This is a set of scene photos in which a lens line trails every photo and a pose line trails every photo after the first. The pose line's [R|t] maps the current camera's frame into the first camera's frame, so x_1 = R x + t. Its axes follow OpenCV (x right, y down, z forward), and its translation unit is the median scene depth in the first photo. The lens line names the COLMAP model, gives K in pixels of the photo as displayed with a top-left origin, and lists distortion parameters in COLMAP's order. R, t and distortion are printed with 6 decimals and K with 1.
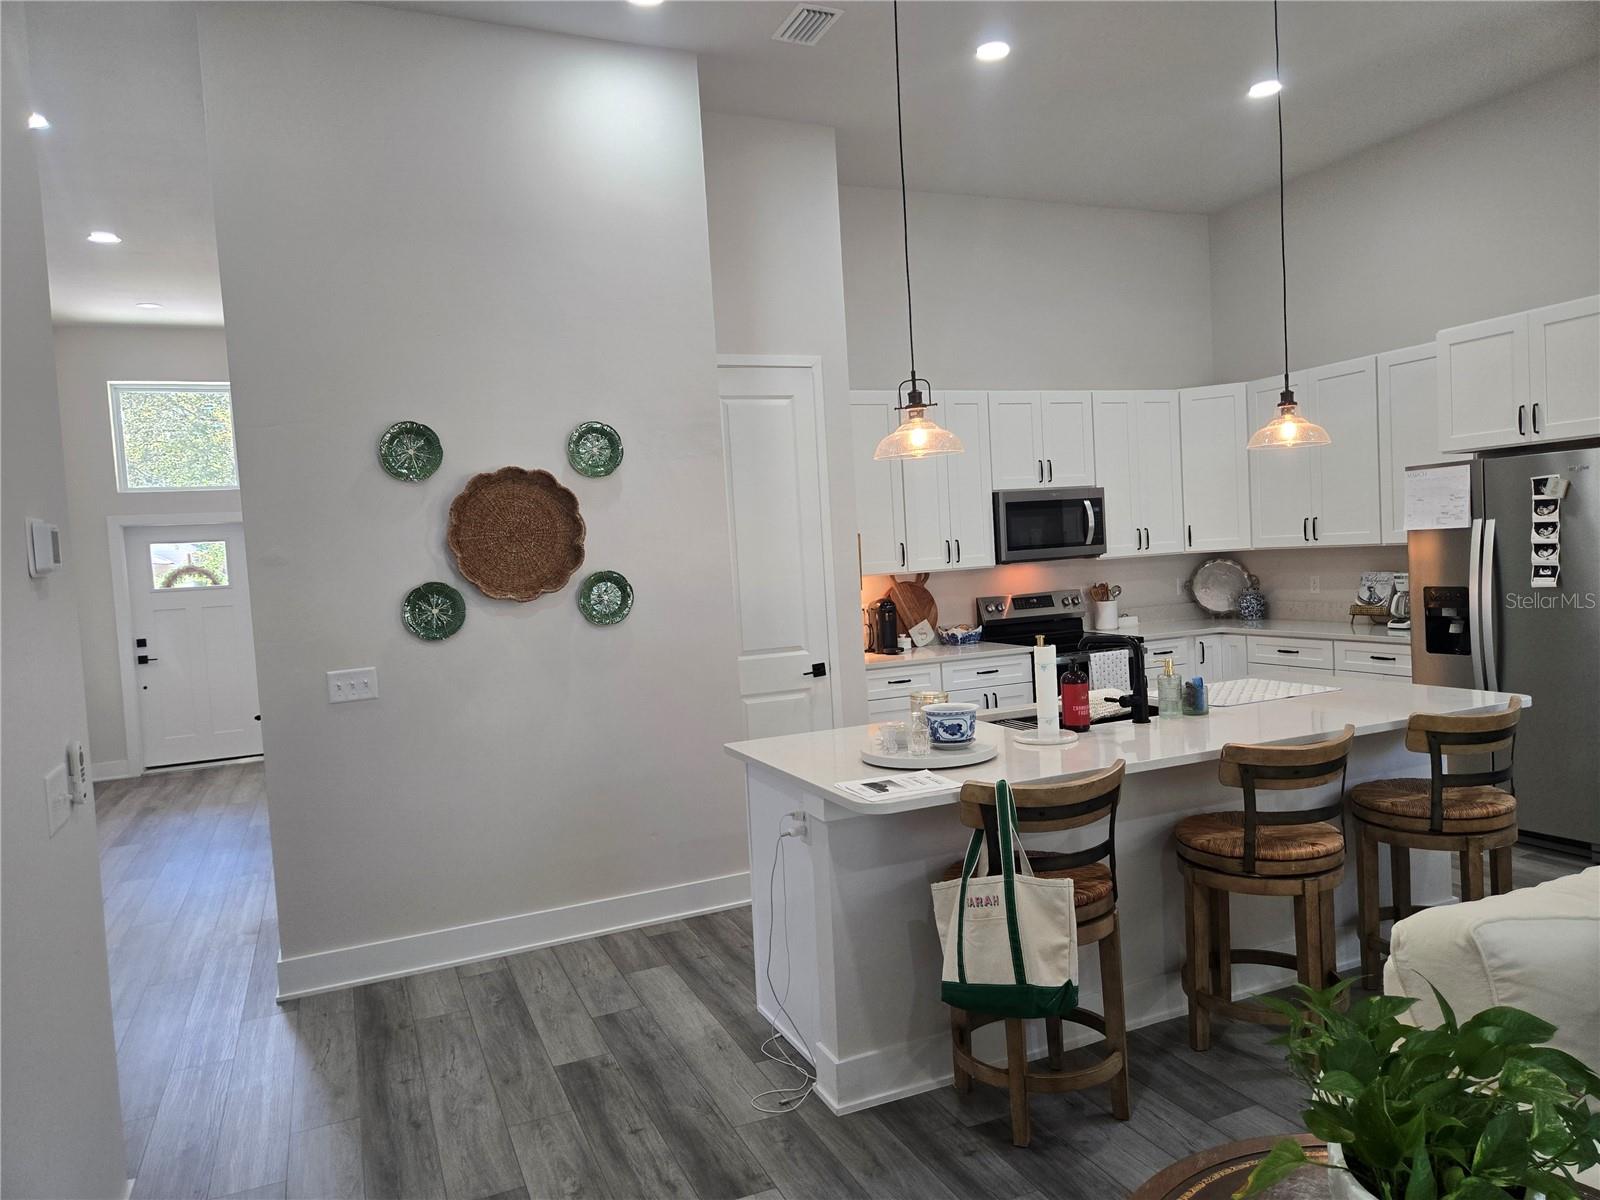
lens RADIAL K [[1082.8, 0, 799.5], [0, 1082.8, 601.6], [0, 0, 1]] dist [0.048915, -0.037336]
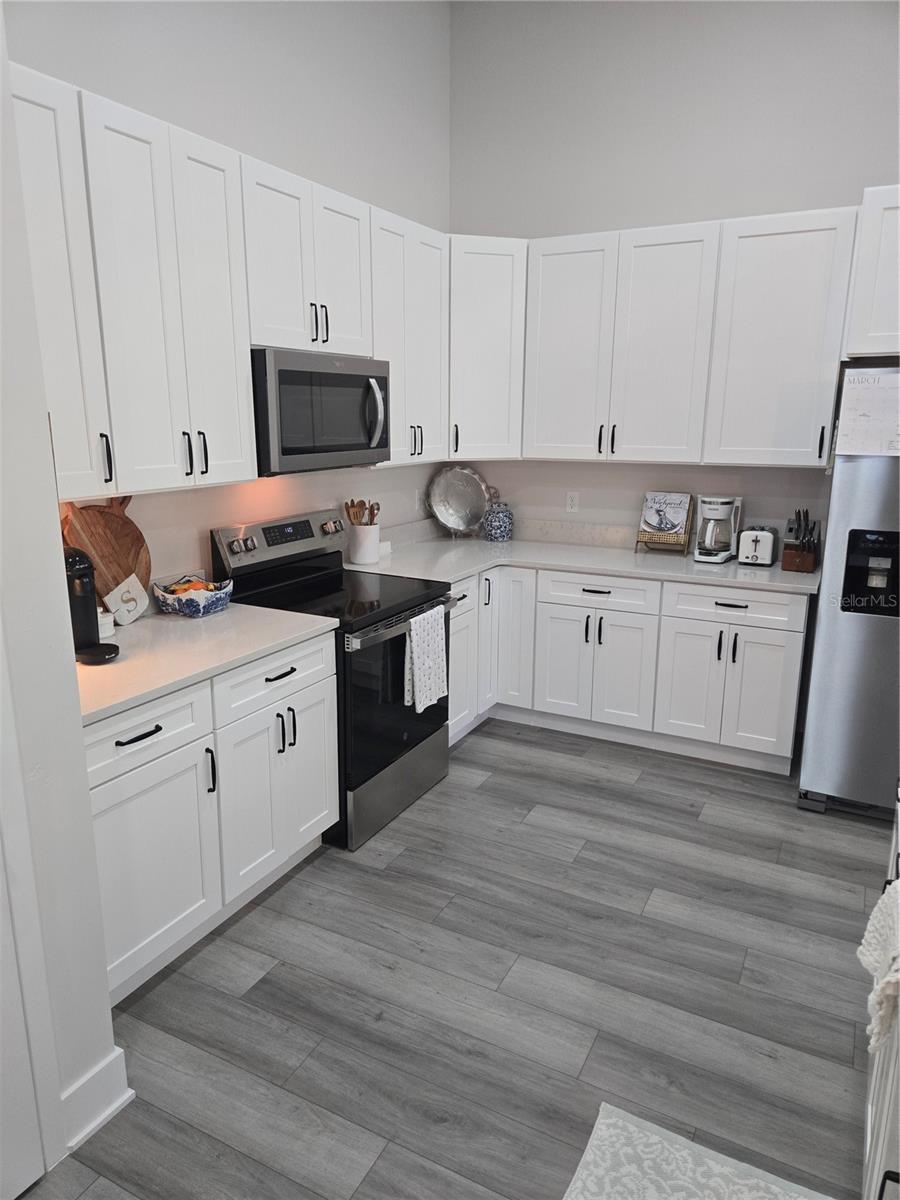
lens RADIAL K [[812.1, 0, 448.8], [0, 812.1, 602.4], [0, 0, 1]] dist [0.048915, -0.037336]
pose [[0.780996, -0.081633, 0.619178, -0.016914], [-0.021590, 0.987299, 0.157399, -0.038084], [-0.624163, -0.136296, 0.769314, 0.573099]]
